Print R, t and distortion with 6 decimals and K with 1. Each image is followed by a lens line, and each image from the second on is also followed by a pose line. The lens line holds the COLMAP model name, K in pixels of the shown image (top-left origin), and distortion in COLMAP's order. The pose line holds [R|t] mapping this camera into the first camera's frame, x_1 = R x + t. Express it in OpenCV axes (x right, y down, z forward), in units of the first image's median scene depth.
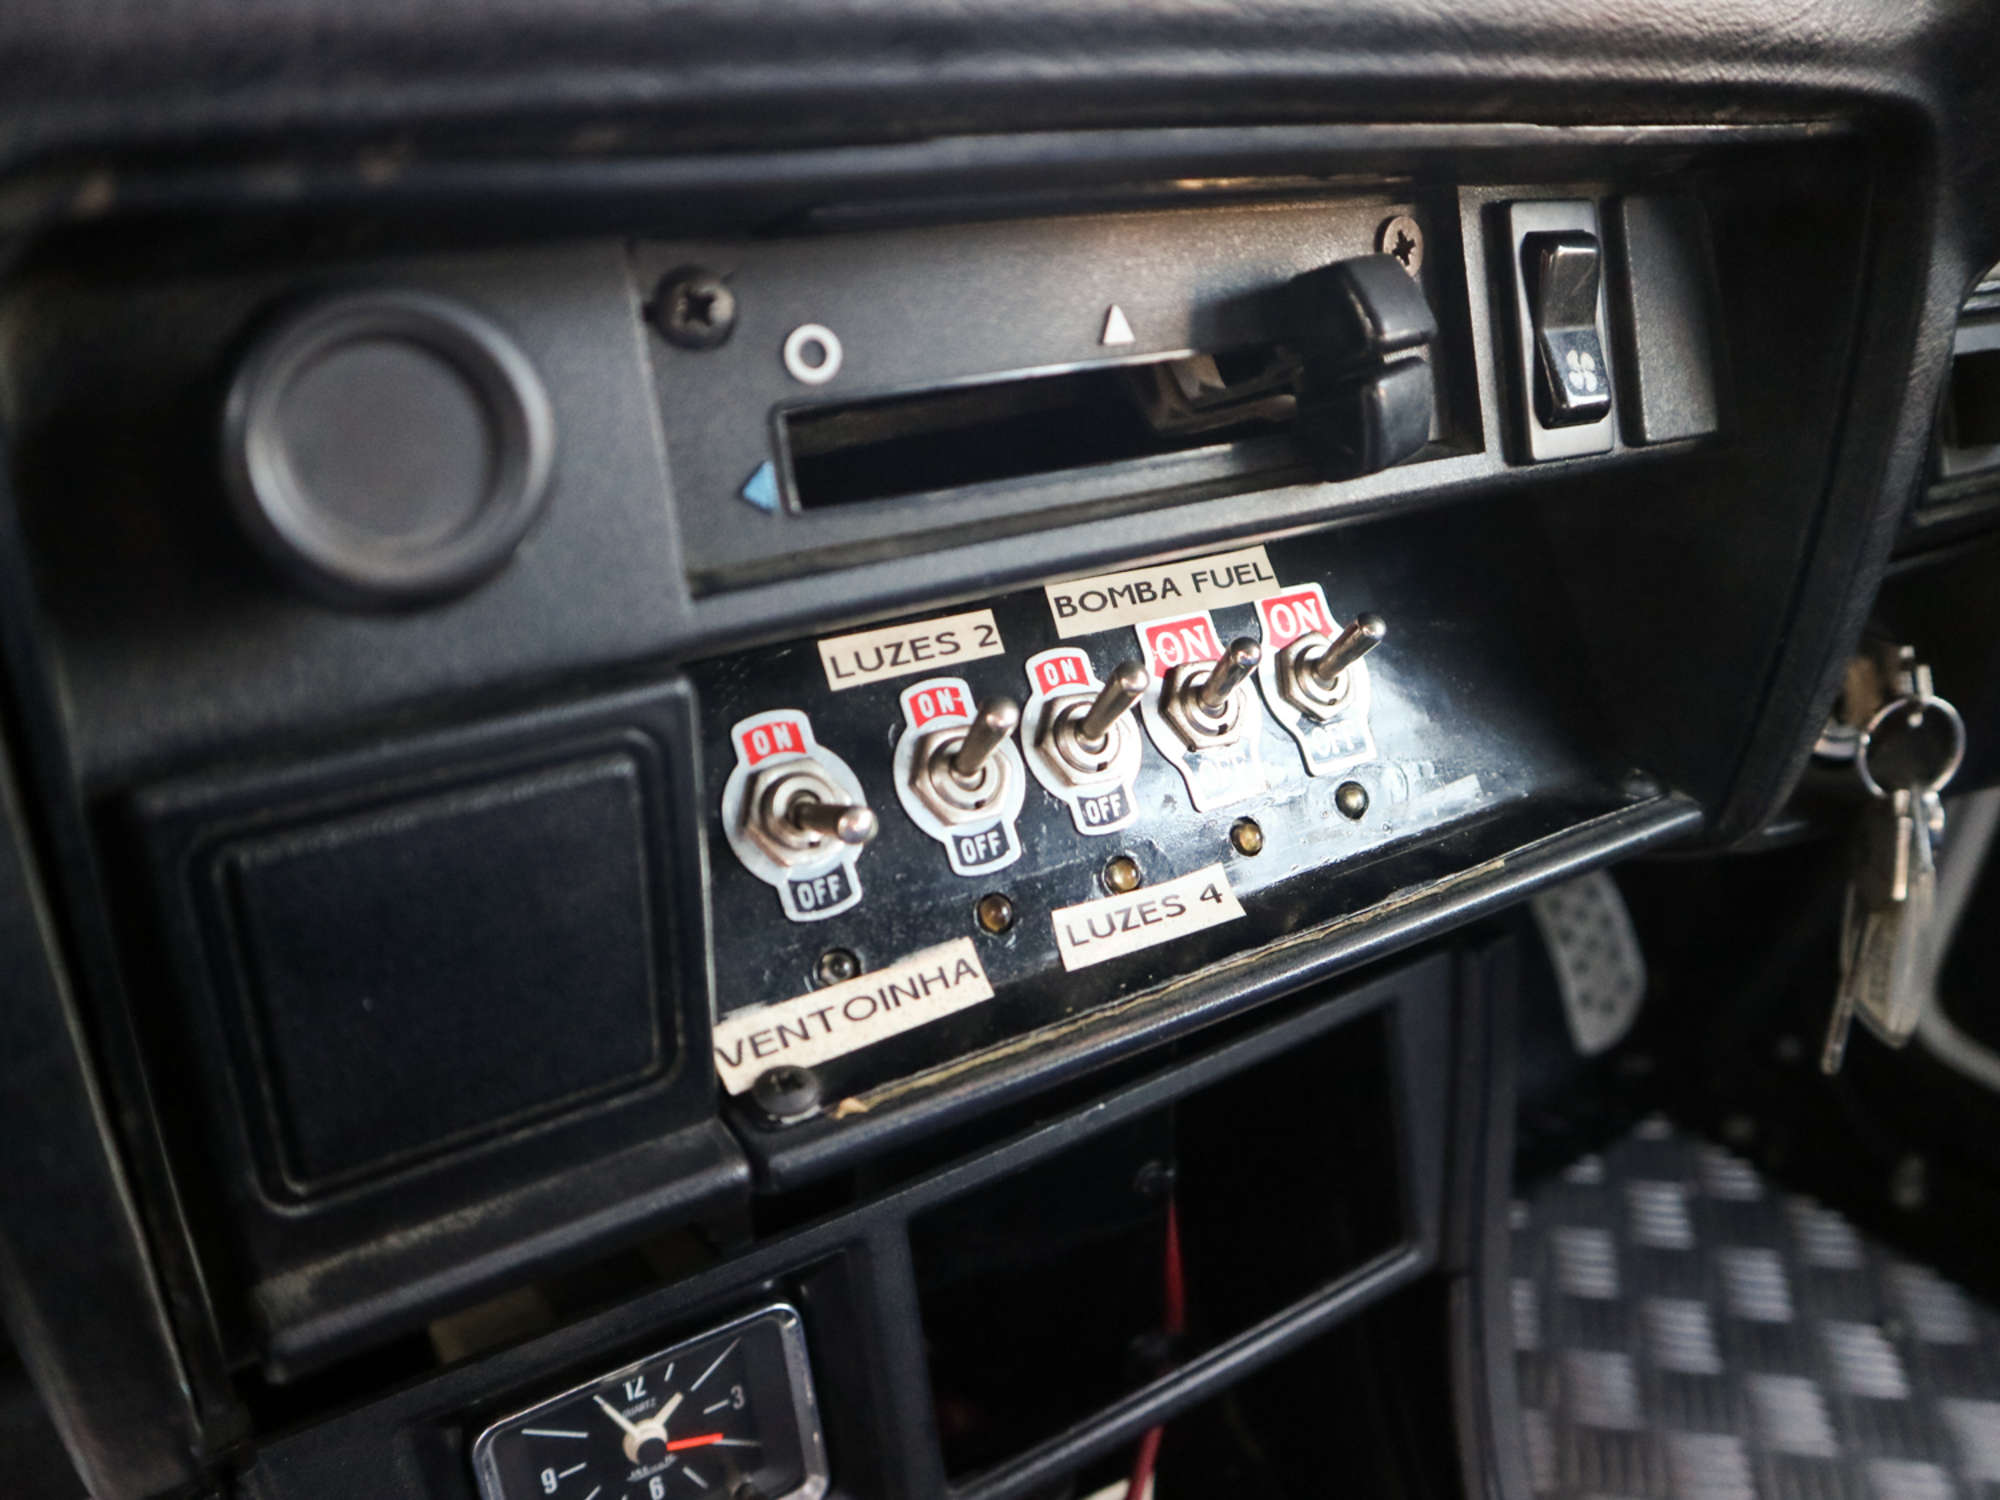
lens RADIAL K [[1568.1, 0, 1000.0], [0, 1568.1, 750.0], [0, 0, 1]] dist [-0.130944, 0.105532]
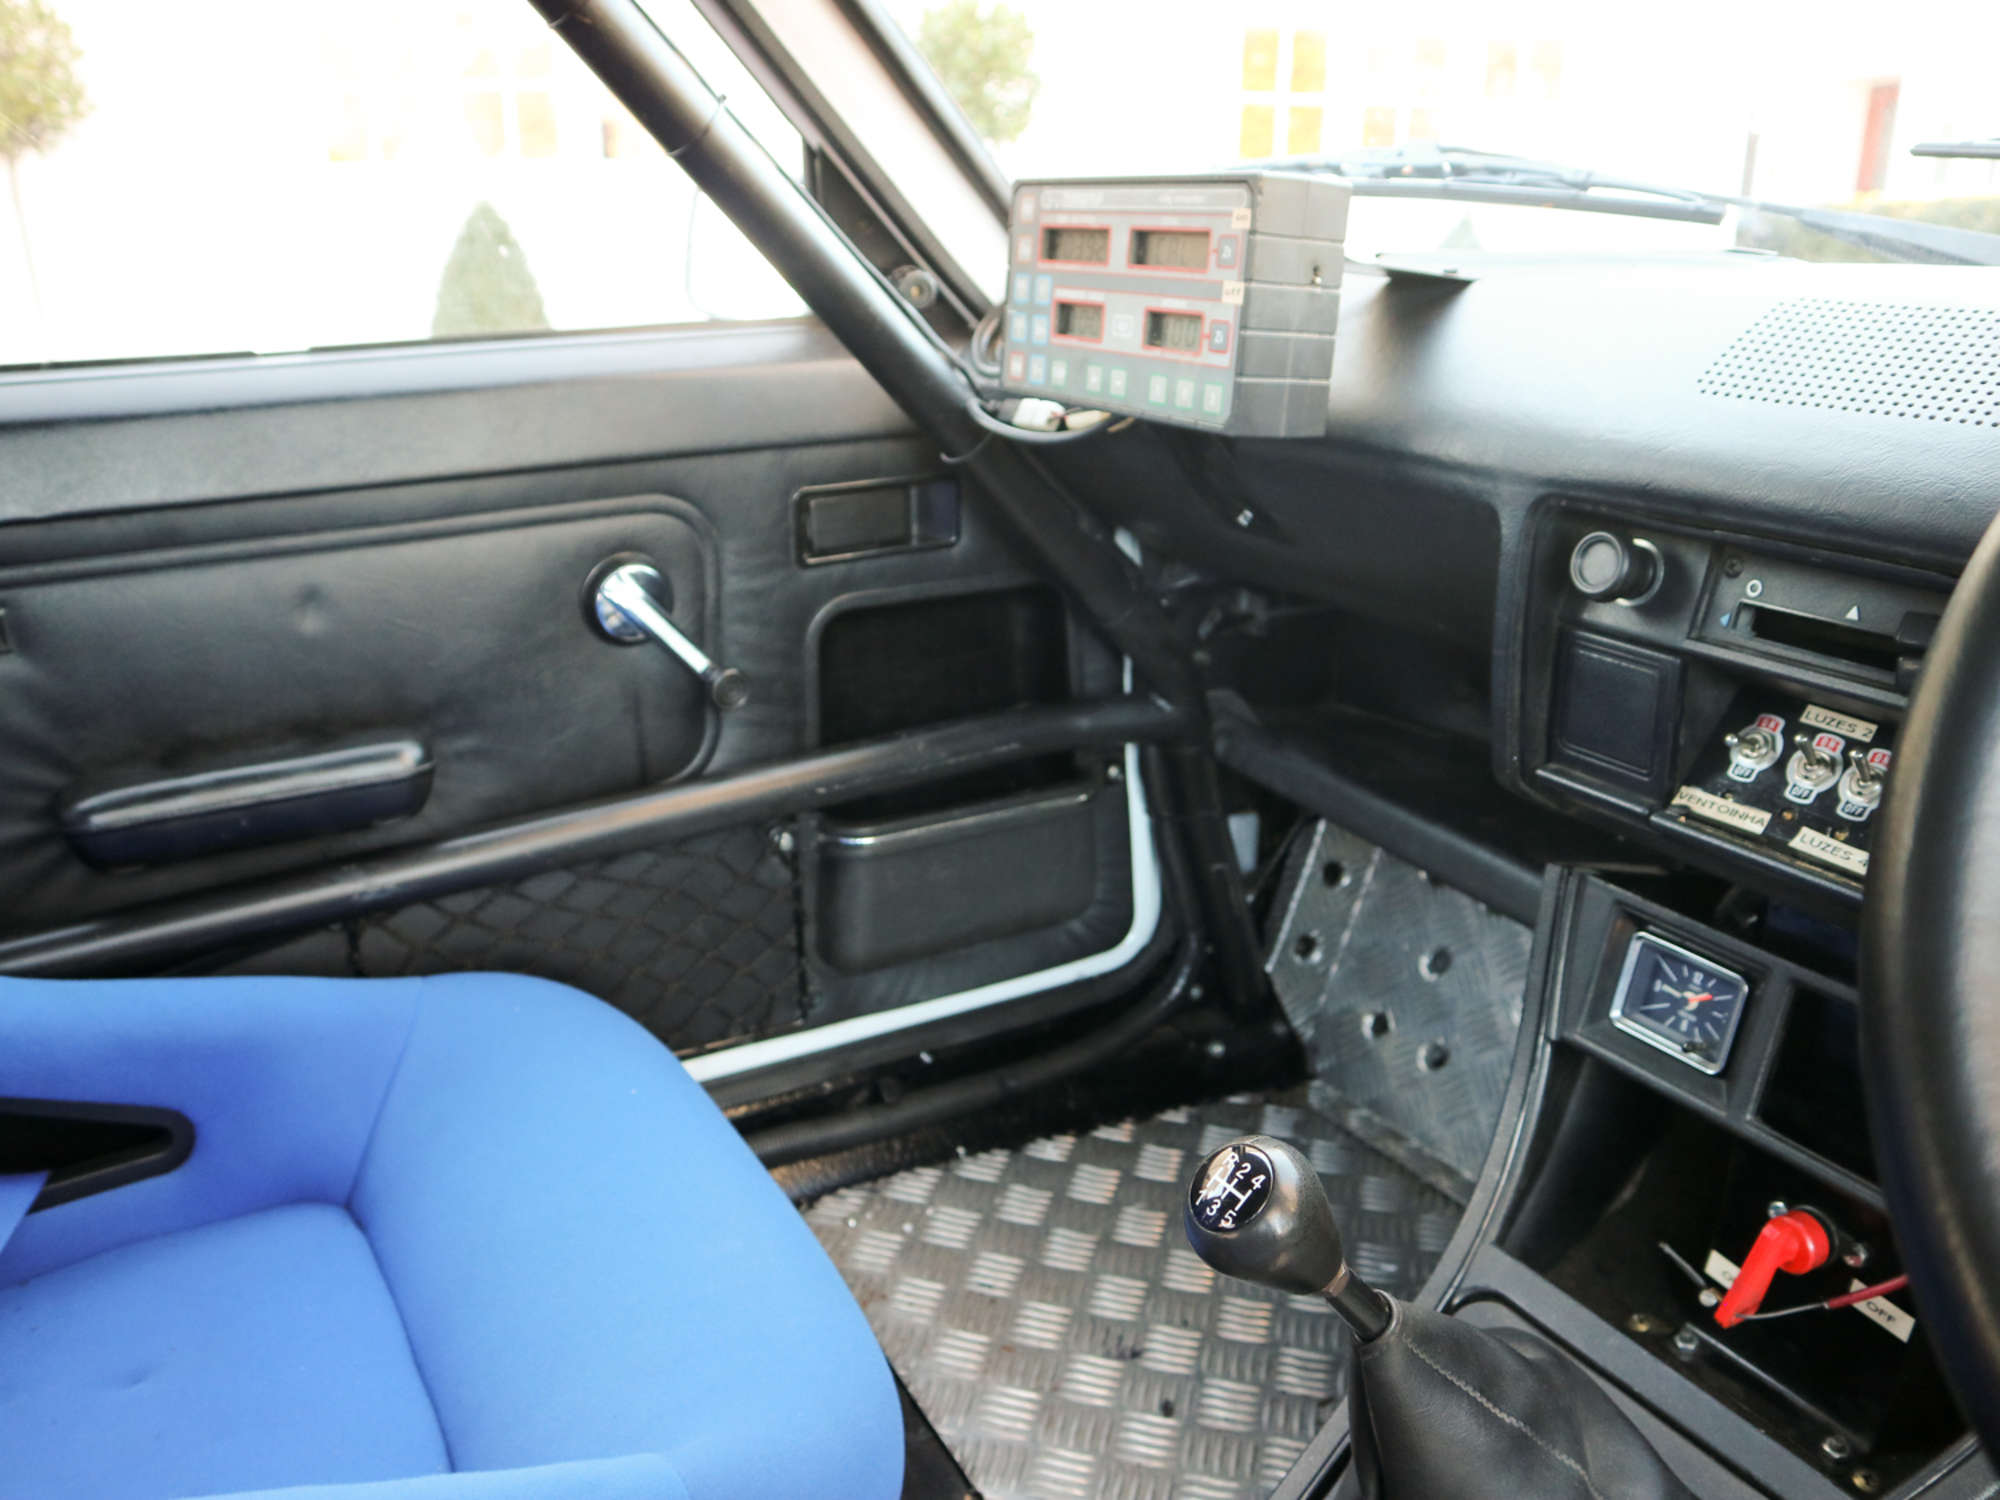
lens RADIAL K [[1568.1, 0, 1000.0], [0, 1568.1, 750.0], [0, 0, 1]] dist [-0.130944, 0.105532]
pose [[-0.044601, 0.314912, -0.948072, 2.505862], [-0.425767, 0.852520, 0.303203, -0.207408], [0.903733, 0.417181, 0.096056, -0.505818]]
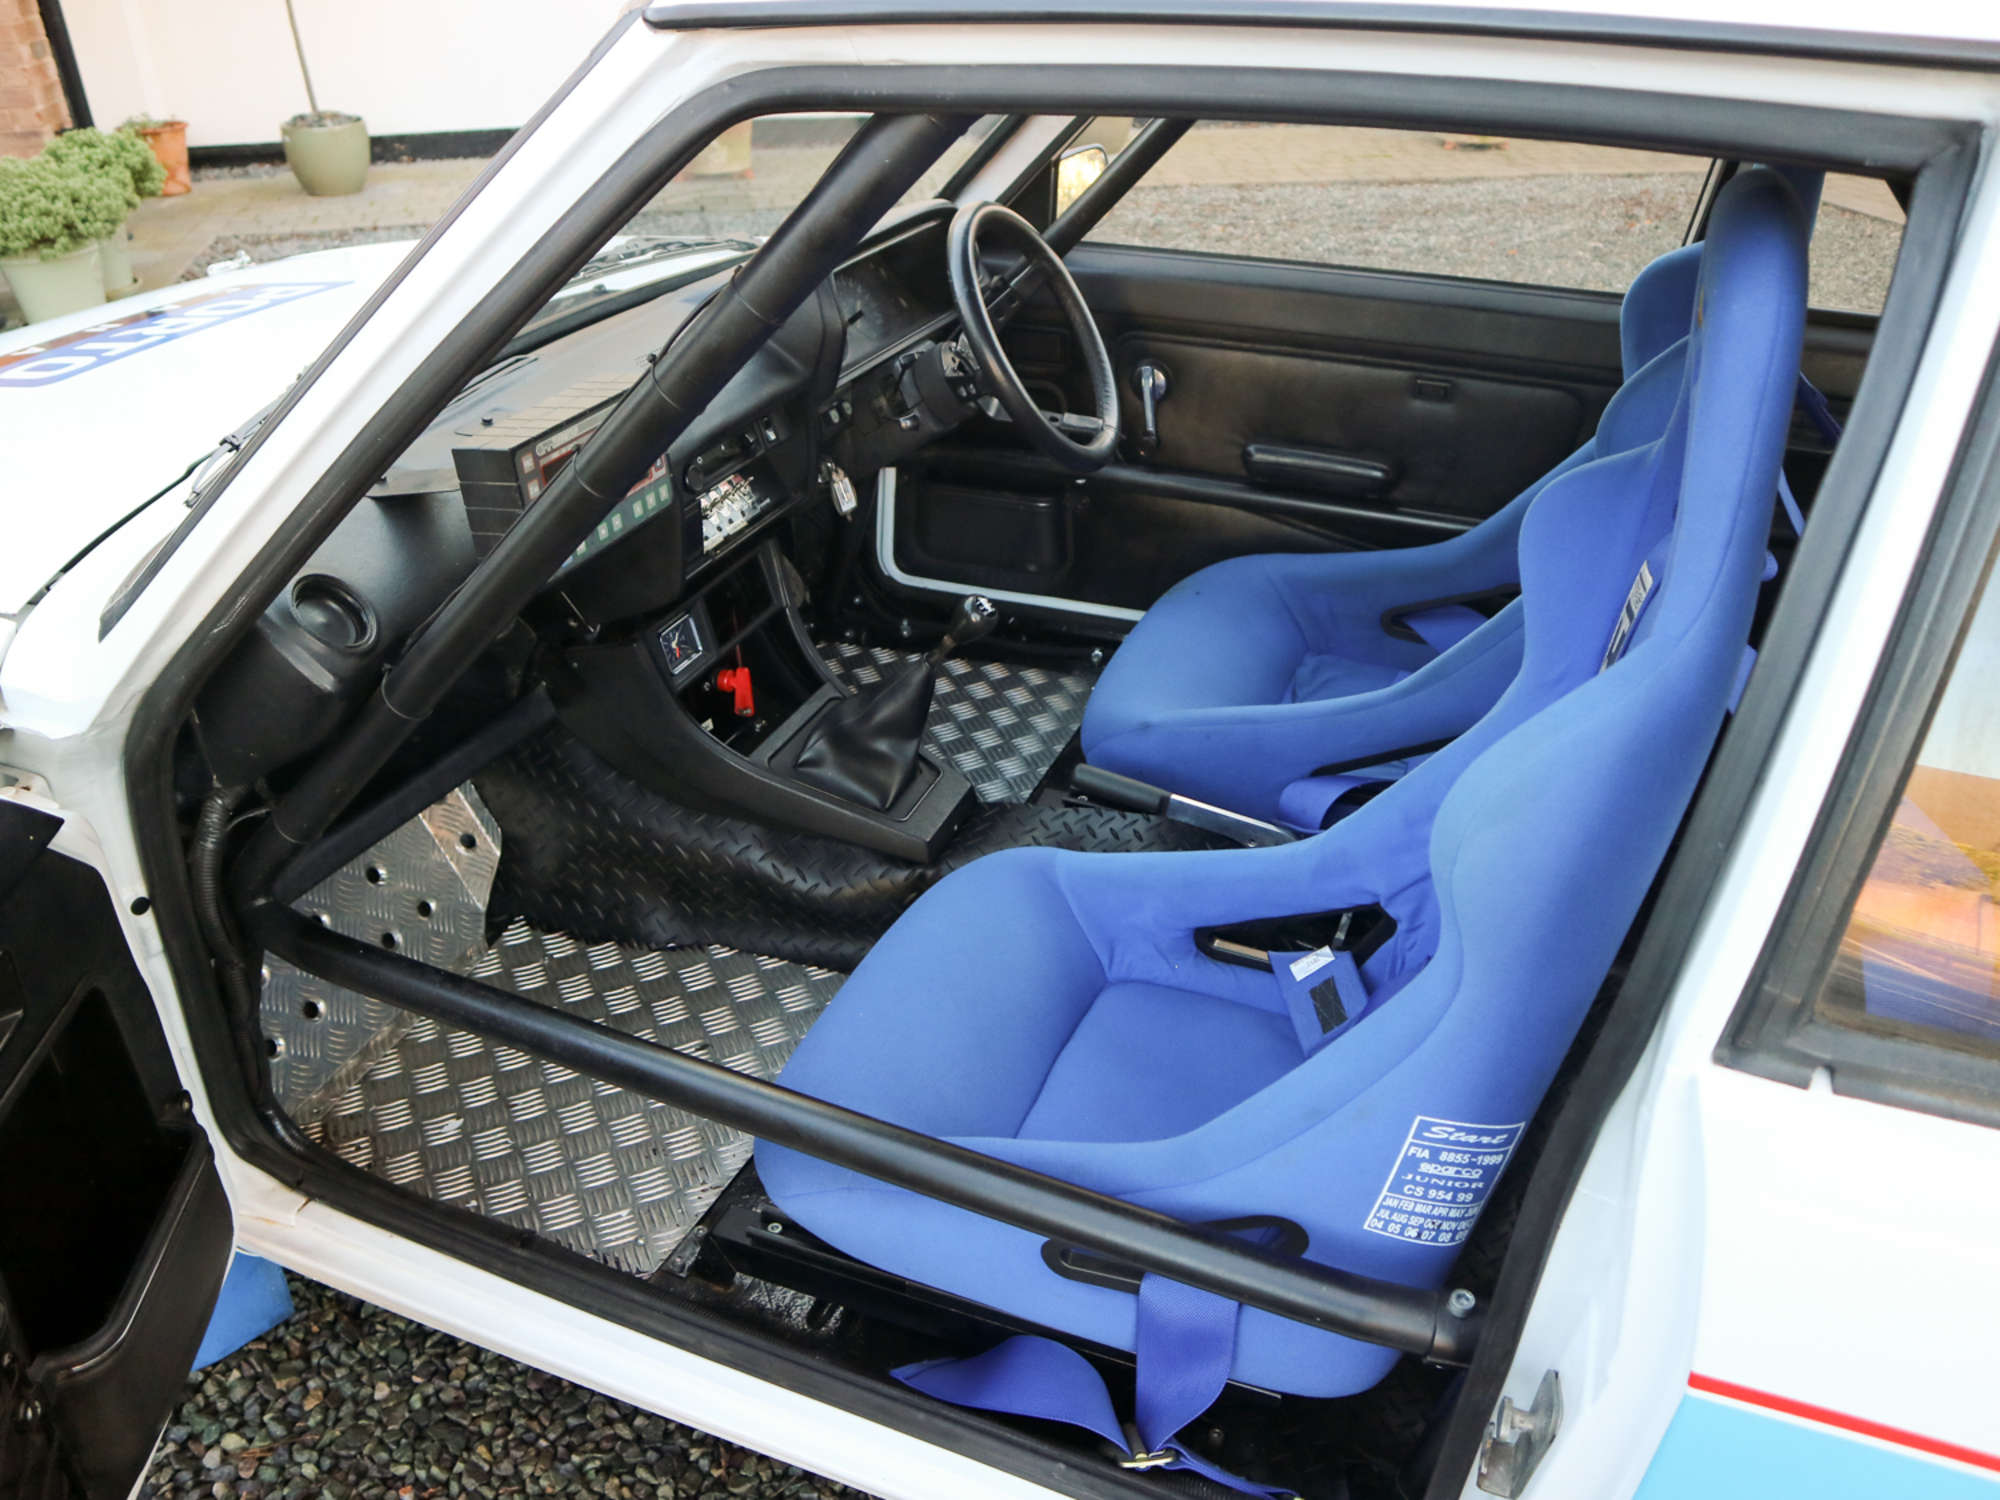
lens RADIAL K [[1568.1, 0, 1000.0], [0, 1568.1, 750.0], [0, 0, 1]] dist [-0.130944, 0.105532]
pose [[0.819134, -0.296433, 0.491066, -2.750954], [0.250077, 0.955022, 0.159355, 0.259684], [-0.516217, -0.007728, 0.856423, -5.759377]]
